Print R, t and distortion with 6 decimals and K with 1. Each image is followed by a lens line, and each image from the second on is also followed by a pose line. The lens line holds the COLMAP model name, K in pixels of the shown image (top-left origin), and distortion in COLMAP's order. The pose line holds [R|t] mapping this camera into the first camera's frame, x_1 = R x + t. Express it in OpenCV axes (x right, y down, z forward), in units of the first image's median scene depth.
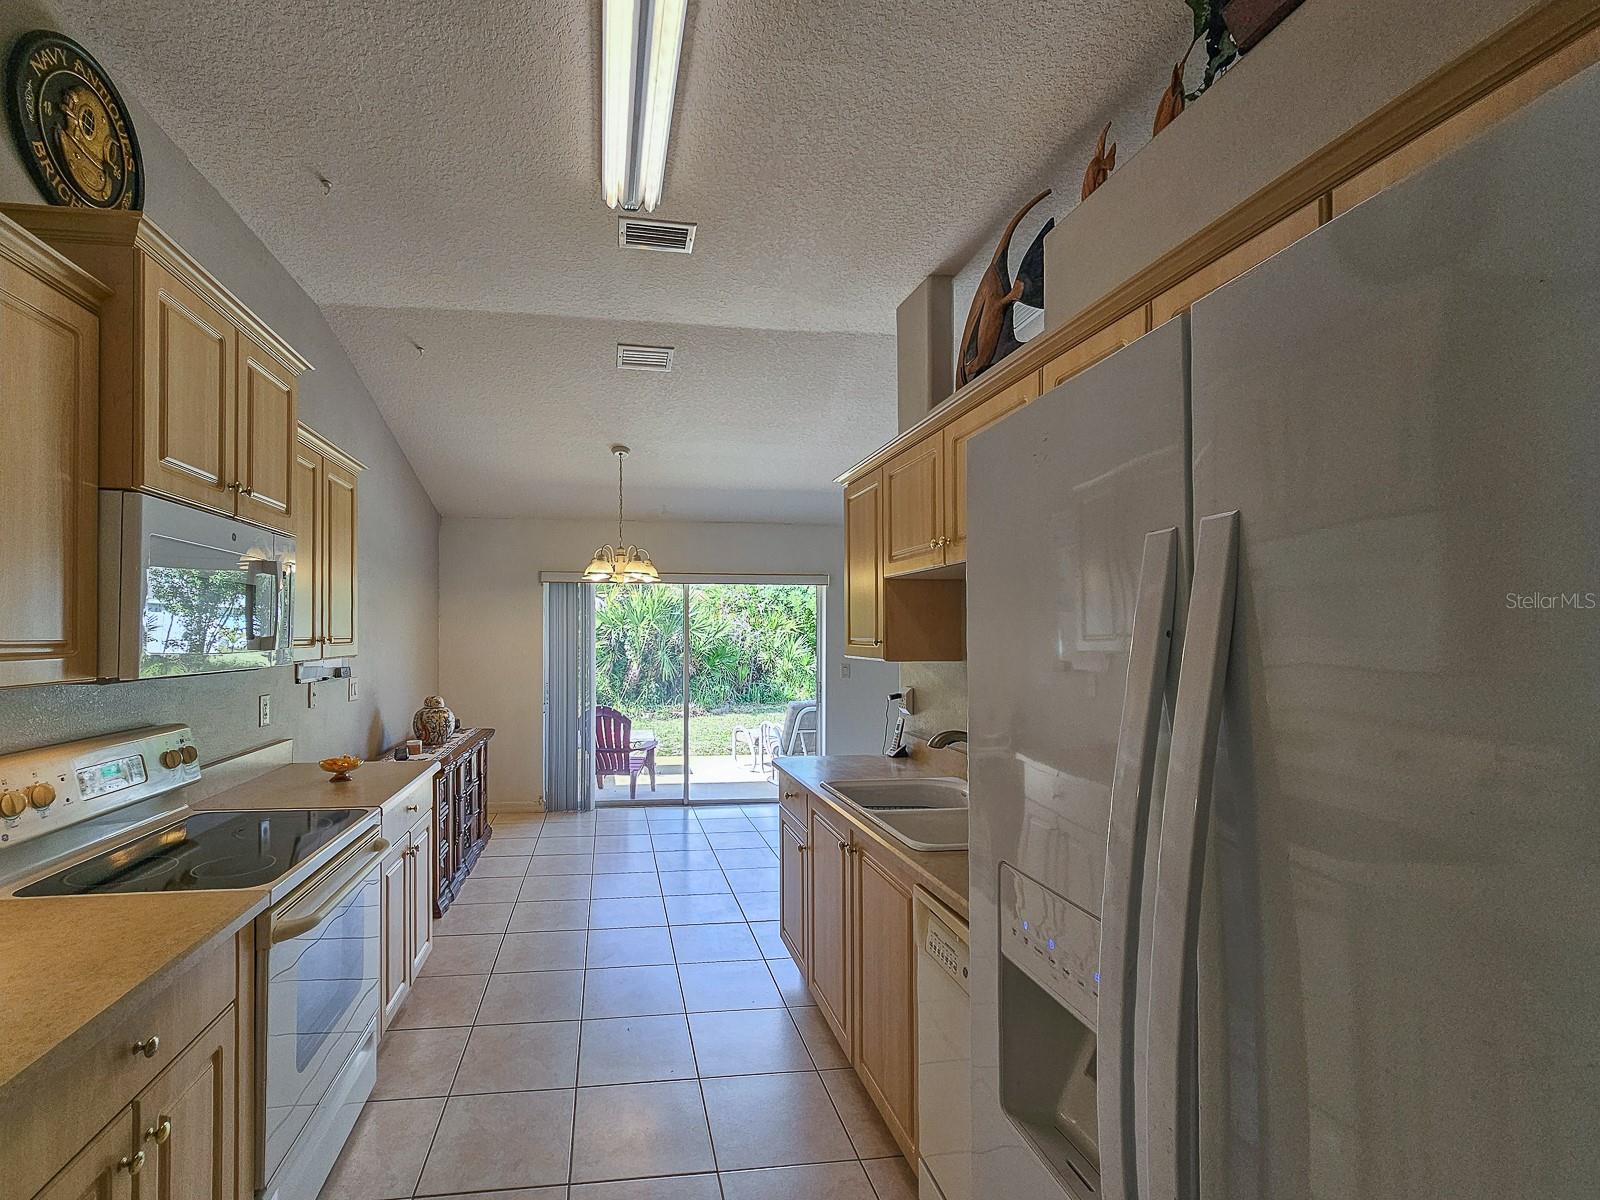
lens RADIAL K [[795.5, 0, 800.0], [0, 795.5, 600.0], [0, 0, 1]] dist [0.002099, 0.000587]
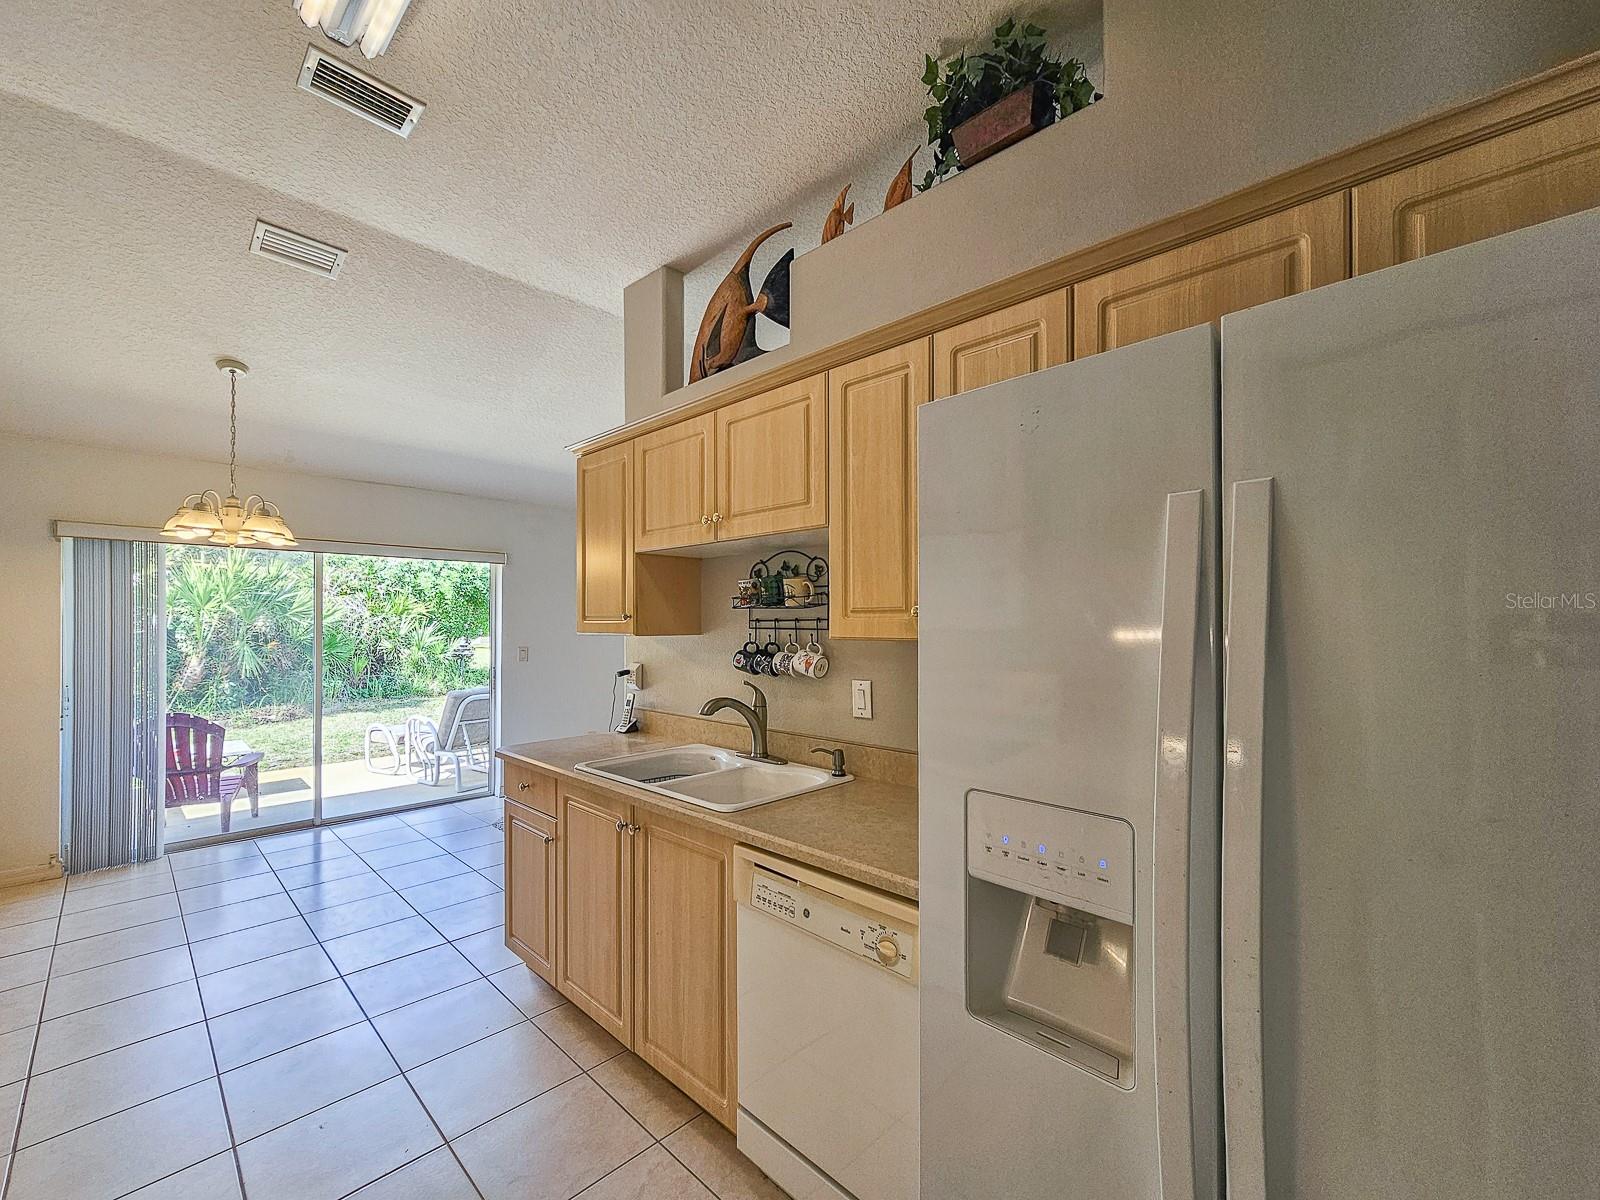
lens RADIAL K [[670.4, 0, 795.7], [0, 670.4, 612.0], [0, 0, 1]] dist [0.000677, 0.000528]
pose [[0.773626, 0.009553, 0.633571, -0.213870], [-0.014181, 0.999897, 0.002240, 0.033407], [-0.633484, -0.010717, 0.773681, 0.175896]]
